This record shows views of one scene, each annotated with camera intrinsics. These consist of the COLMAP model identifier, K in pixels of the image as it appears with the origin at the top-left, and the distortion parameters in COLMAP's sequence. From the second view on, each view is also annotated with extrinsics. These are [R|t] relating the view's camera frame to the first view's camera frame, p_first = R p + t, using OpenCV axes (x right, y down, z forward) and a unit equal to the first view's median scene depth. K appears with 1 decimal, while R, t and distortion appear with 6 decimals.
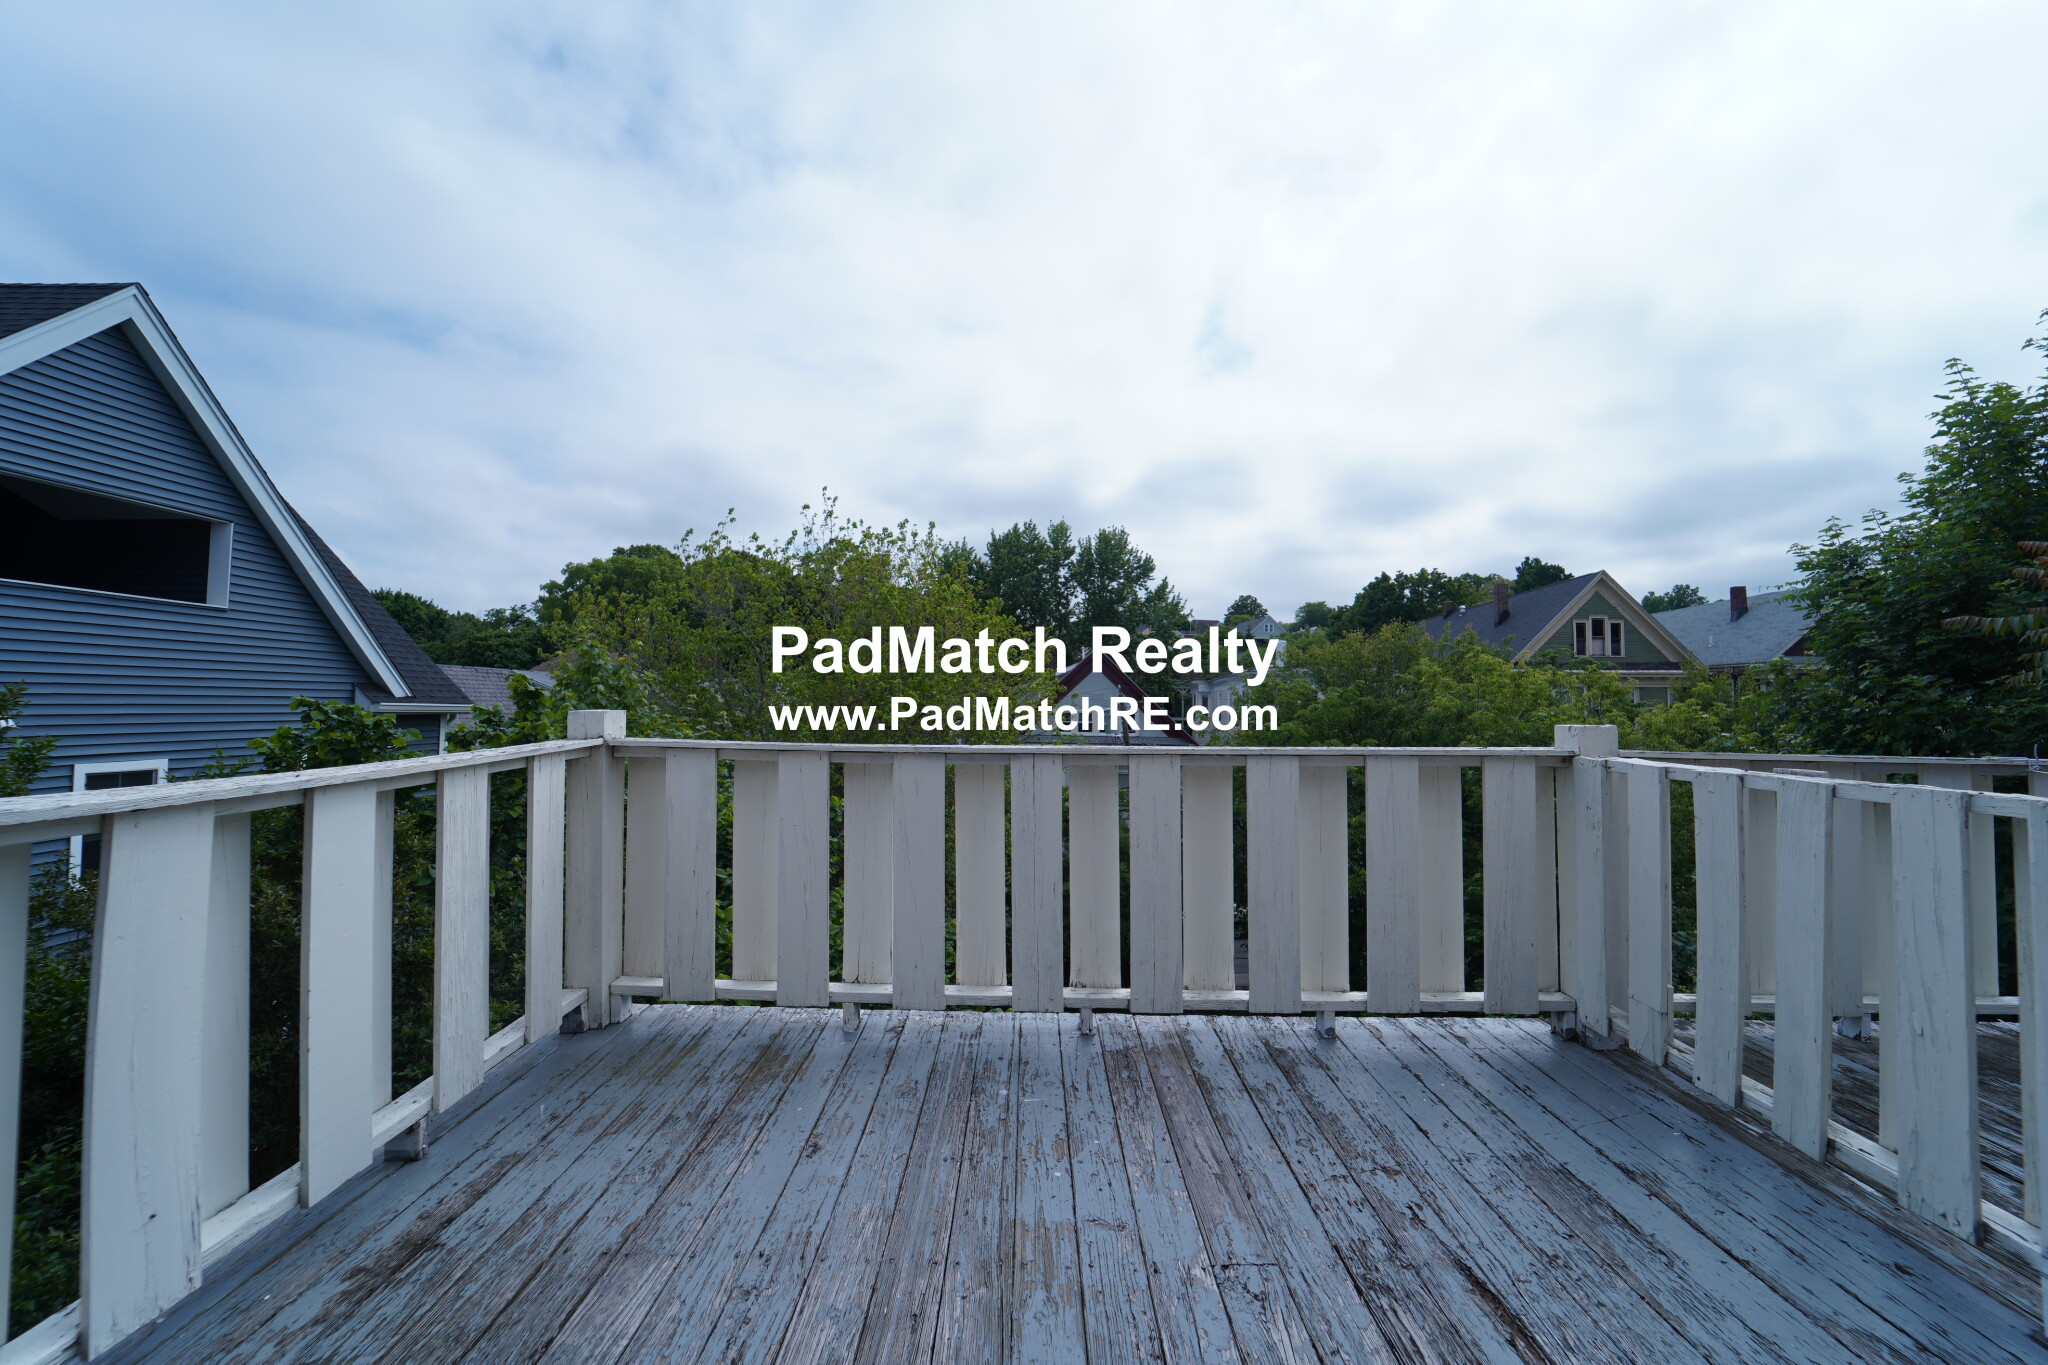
lens RADIAL K [[835.6, 0, 1030.9], [0, 835.6, 677.2], [0, 0, 1]] dist [-0.022704, 0.000964]
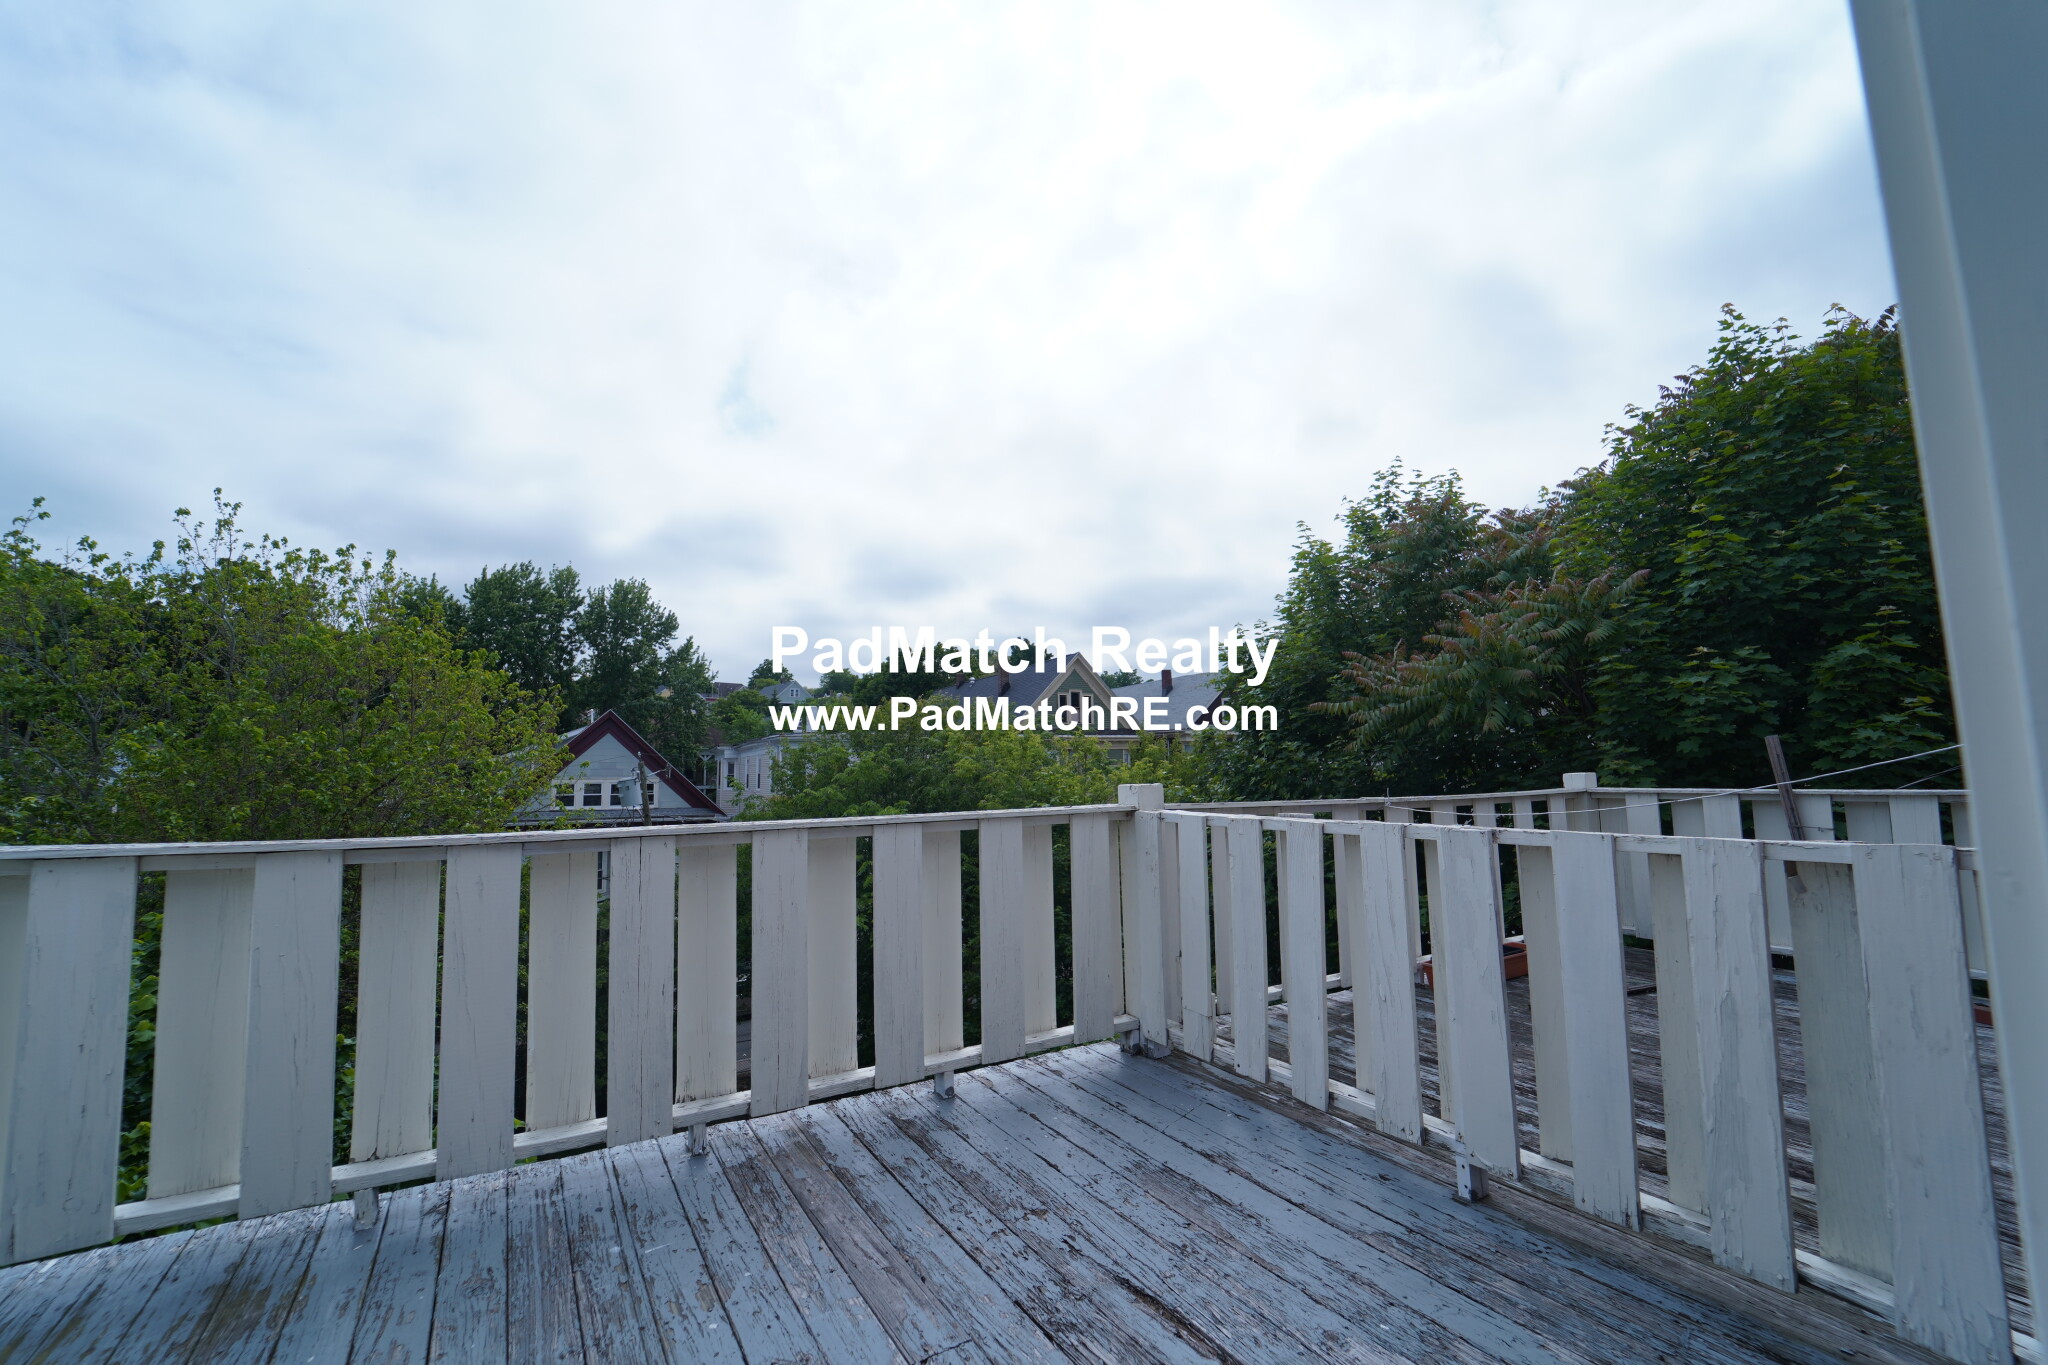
lens RADIAL K [[835.6, 0, 1032.8], [0, 835.6, 678.1], [0, 0, 1]] dist [-0.022704, 0.000964]
pose [[0.849702, 0.036188, 0.526020, -0.123570], [0.004248, 0.997140, -0.075459, -0.006578], [-0.527247, 0.066352, 0.847118, 0.041900]]
